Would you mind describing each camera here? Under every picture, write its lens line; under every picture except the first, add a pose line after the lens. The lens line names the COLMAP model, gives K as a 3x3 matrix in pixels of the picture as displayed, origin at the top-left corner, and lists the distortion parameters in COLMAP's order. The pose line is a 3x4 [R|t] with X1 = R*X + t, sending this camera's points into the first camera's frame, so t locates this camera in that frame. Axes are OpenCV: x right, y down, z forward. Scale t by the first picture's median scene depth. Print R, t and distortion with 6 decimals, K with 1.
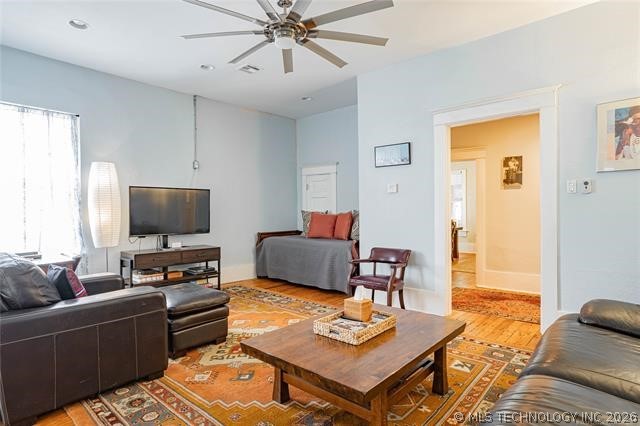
lens RADIAL K [[351.7, 0, 320.0], [0, 351.7, 213.0], [0, 0, 1]] dist [-0.053463, 0.038456]
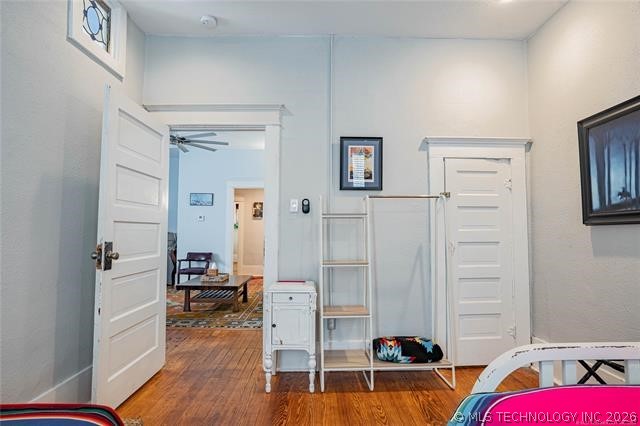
lens RADIAL K [[351.7, 0, 320.0], [0, 351.7, 213.0], [0, 0, 1]] dist [-0.053463, 0.038456]
pose [[0.733407, 0.048182, 0.678080, -0.558655], [-0.009376, 0.998107, -0.060780, 0.004516], [-0.679725, 0.038219, 0.732470, -0.703557]]
